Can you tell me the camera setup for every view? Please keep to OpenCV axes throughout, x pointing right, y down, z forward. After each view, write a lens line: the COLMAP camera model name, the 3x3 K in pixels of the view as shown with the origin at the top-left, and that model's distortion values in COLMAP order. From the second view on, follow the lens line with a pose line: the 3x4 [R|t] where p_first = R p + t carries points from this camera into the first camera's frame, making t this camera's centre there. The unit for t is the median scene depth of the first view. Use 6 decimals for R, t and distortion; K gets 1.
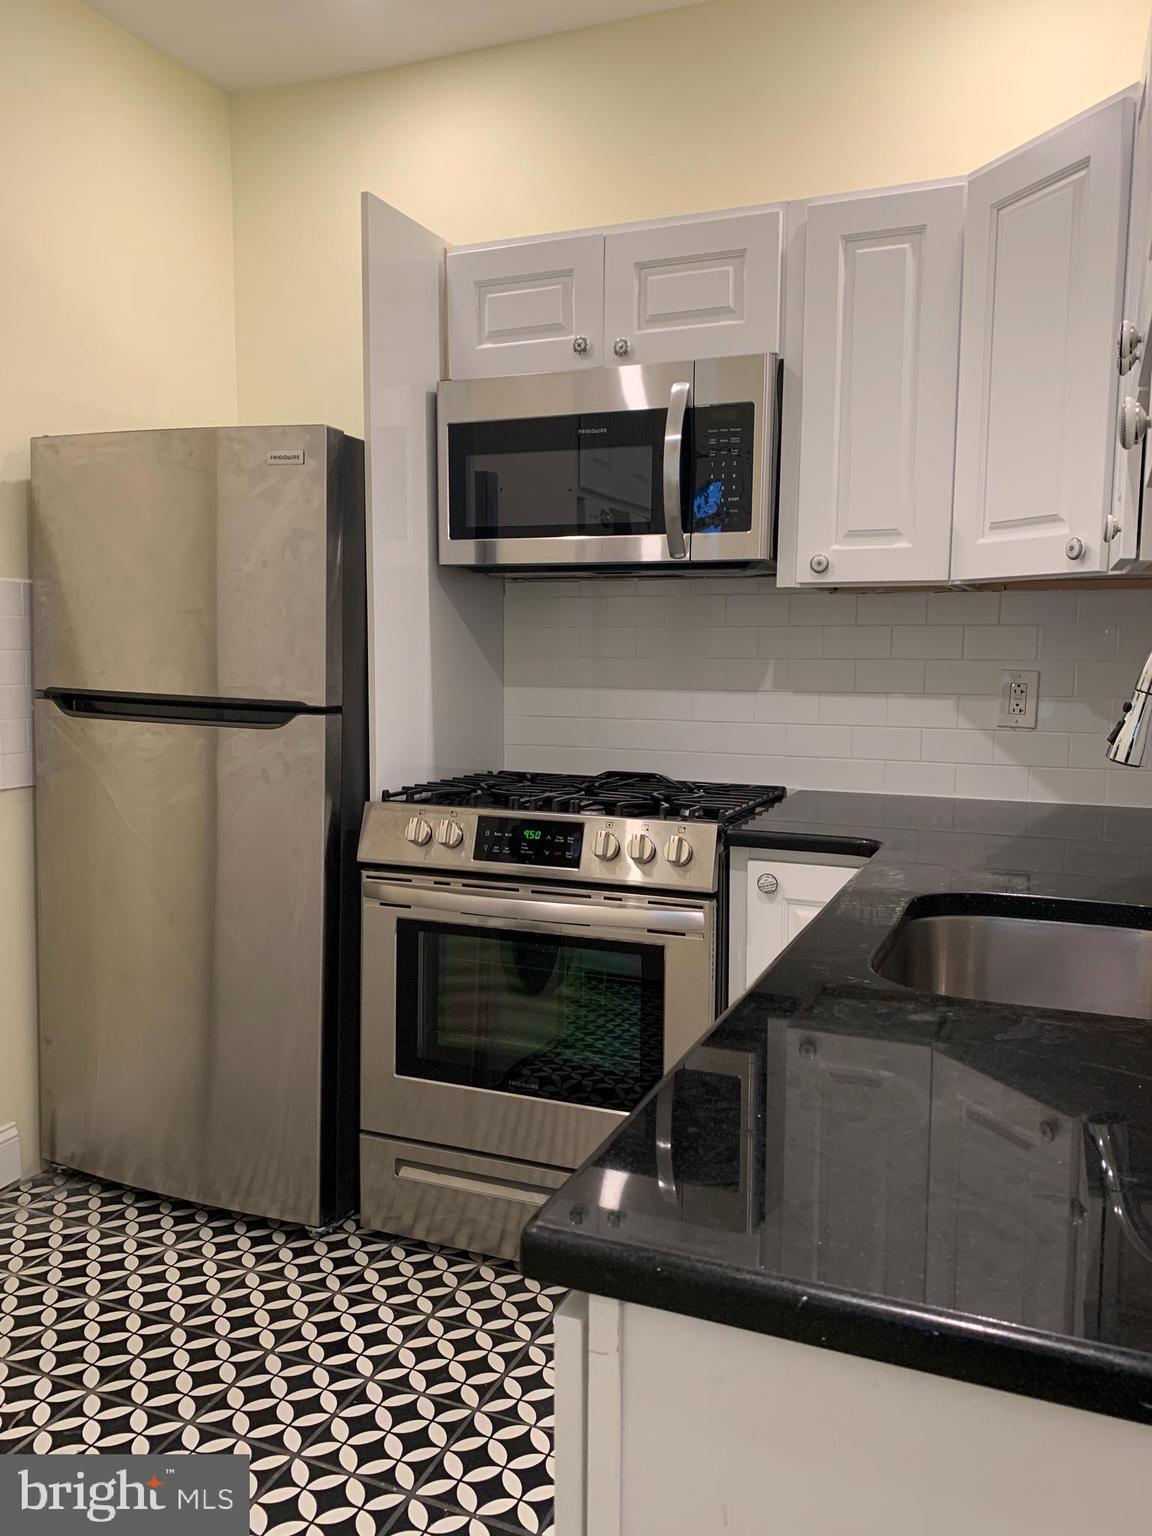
lens RADIAL K [[1147.1, 0, 568.2], [0, 1147.1, 764.5], [0, 0, 1]] dist [0.057951, -0.093129]
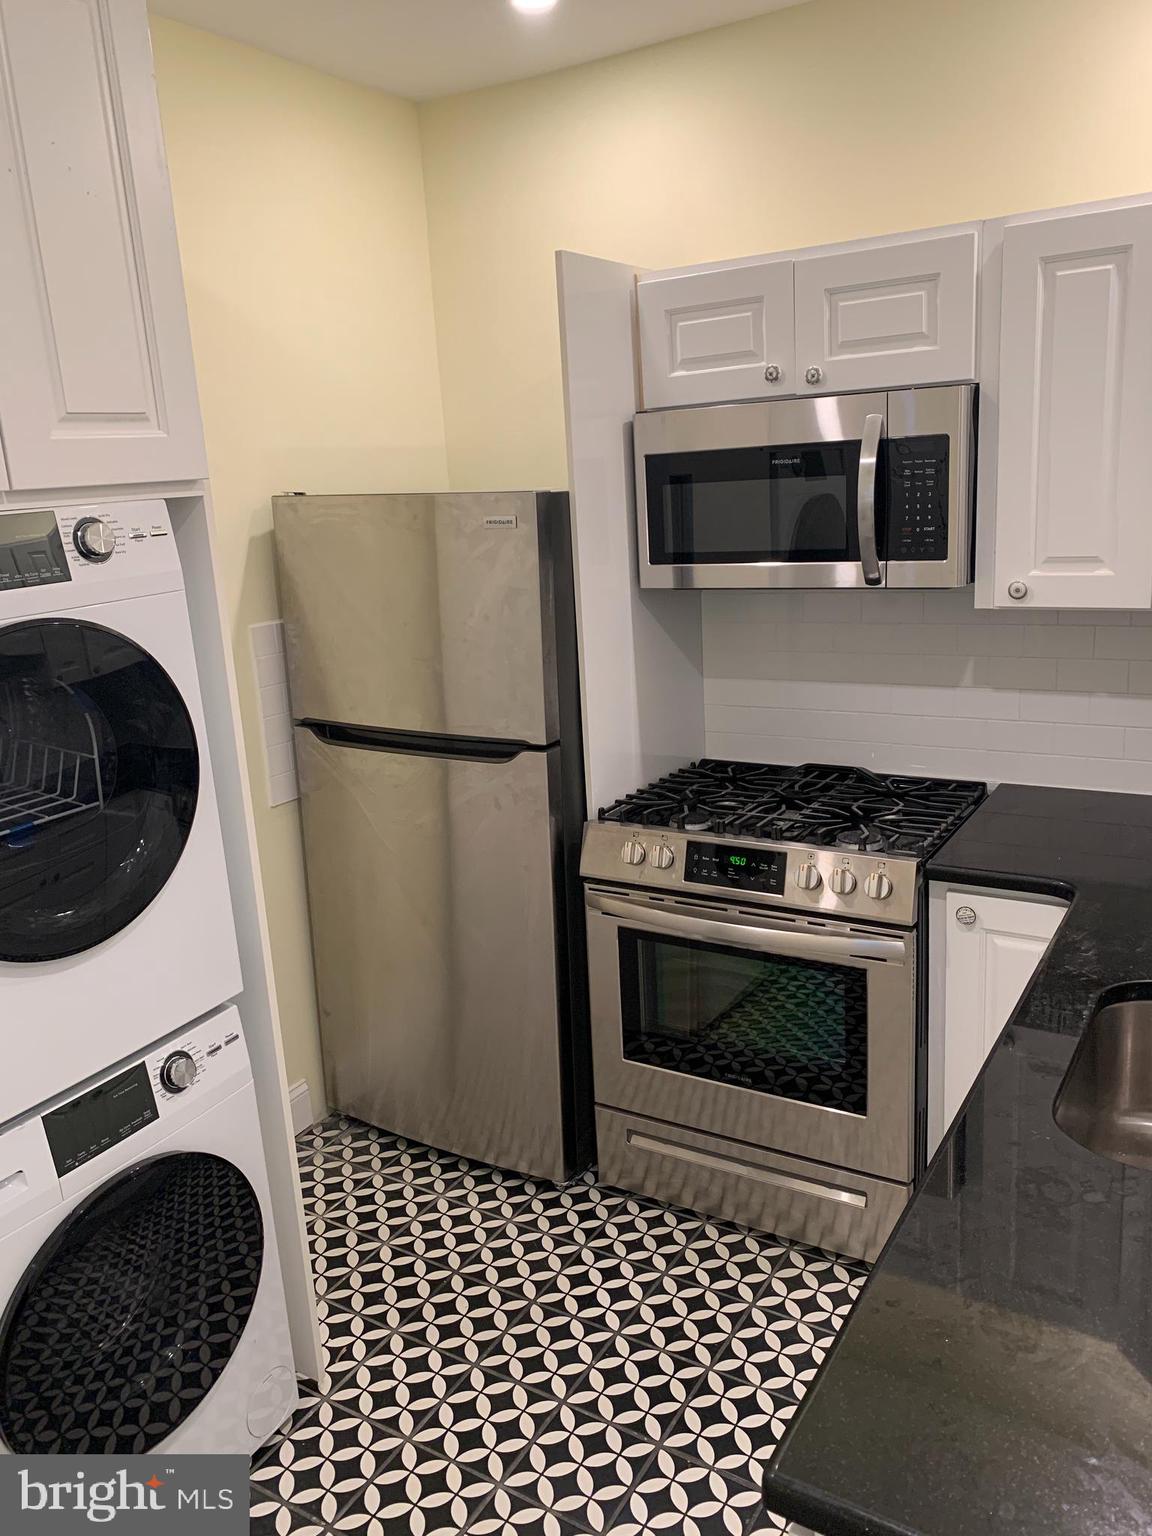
lens RADIAL K [[1147.1, 0, 568.2], [0, 1147.1, 764.5], [0, 0, 1]] dist [0.057951, -0.093129]
pose [[0.985067, -0.027088, -0.170025, -0.002753], [0.049167, 0.990680, 0.127024, -0.165695], [0.165000, -0.133486, 0.977219, -0.076700]]
